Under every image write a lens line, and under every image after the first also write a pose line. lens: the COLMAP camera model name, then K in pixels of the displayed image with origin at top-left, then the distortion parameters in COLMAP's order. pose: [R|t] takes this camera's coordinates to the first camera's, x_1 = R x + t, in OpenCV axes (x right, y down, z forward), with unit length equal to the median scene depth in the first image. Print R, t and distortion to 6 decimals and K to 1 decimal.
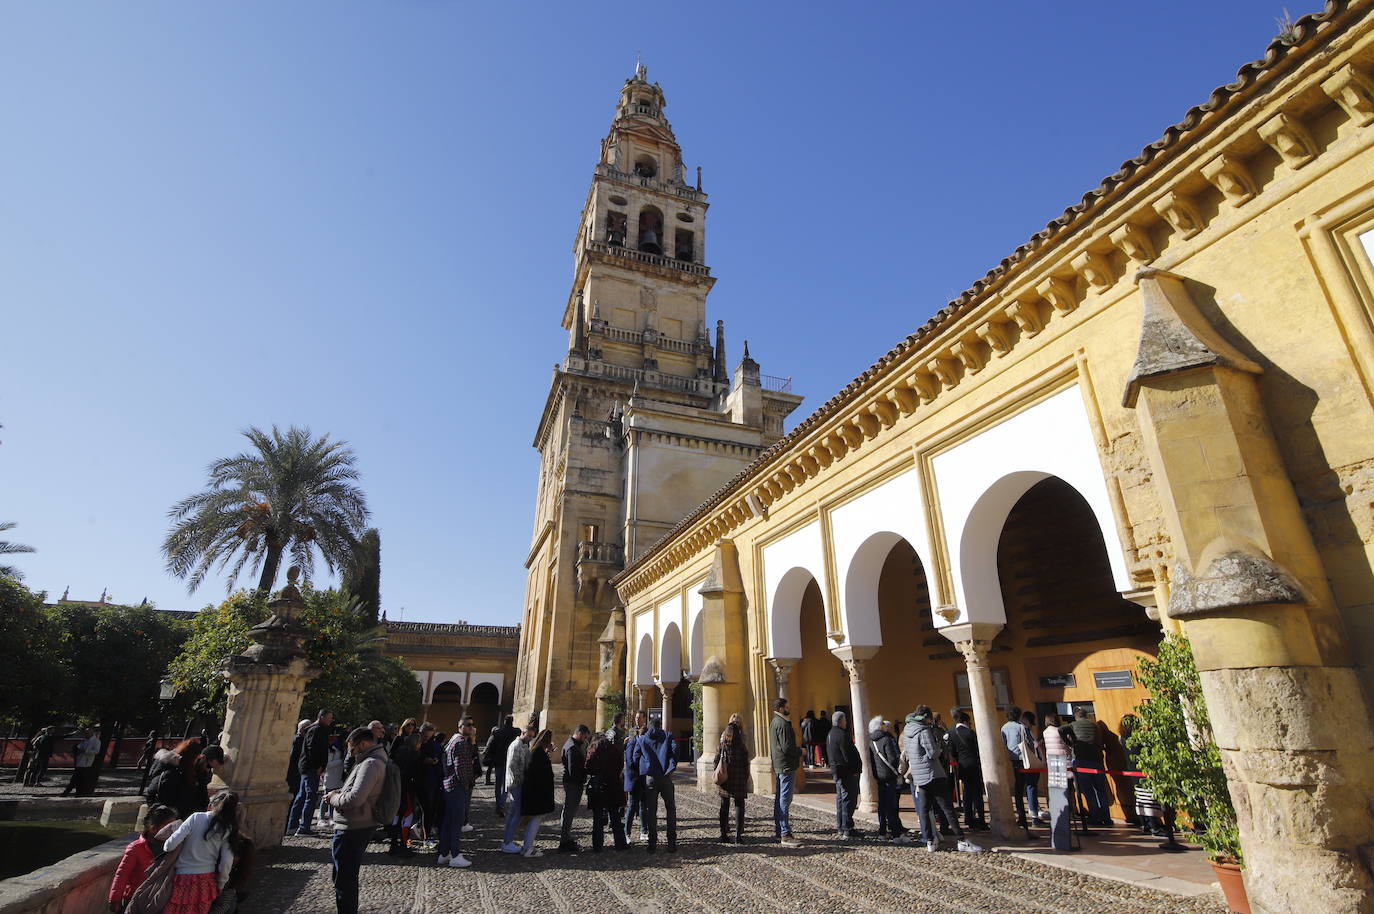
lens RADIAL K [[653.4, 0, 687.1], [0, 653.4, 458.8], [0, 0, 1]] dist [-0.000963, -0.001949]
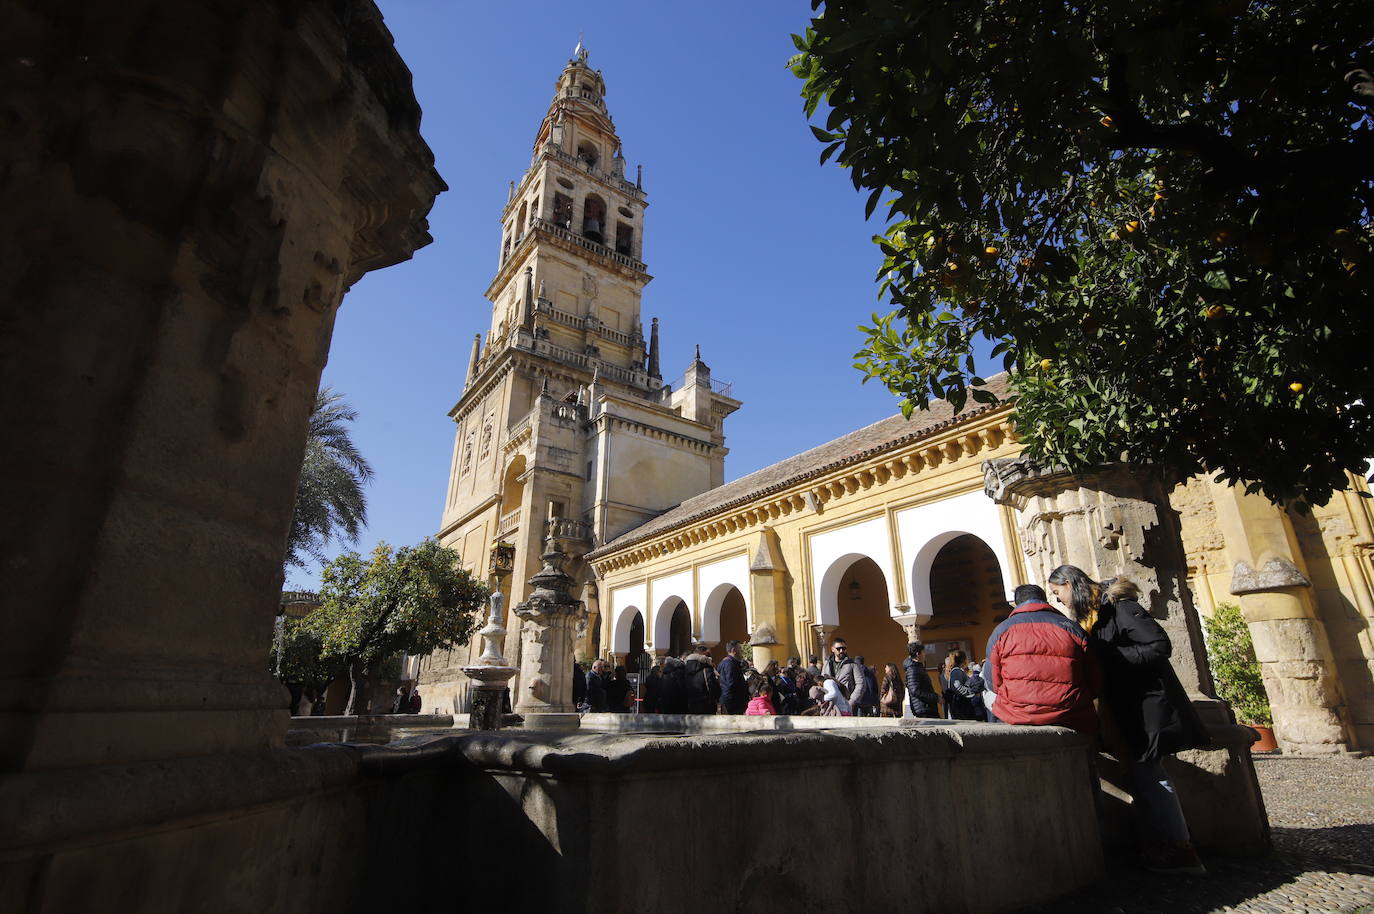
lens RADIAL K [[653.4, 0, 688.8], [0, 653.4, 458.8], [0, 0, 1]] dist [-0.000963, -0.001949]
pose [[0.960150, 0.099452, 0.261191, -0.220059], [-0.104553, 0.994503, 0.005673, 0.004419], [-0.259191, -0.032756, 0.965270, -0.059845]]
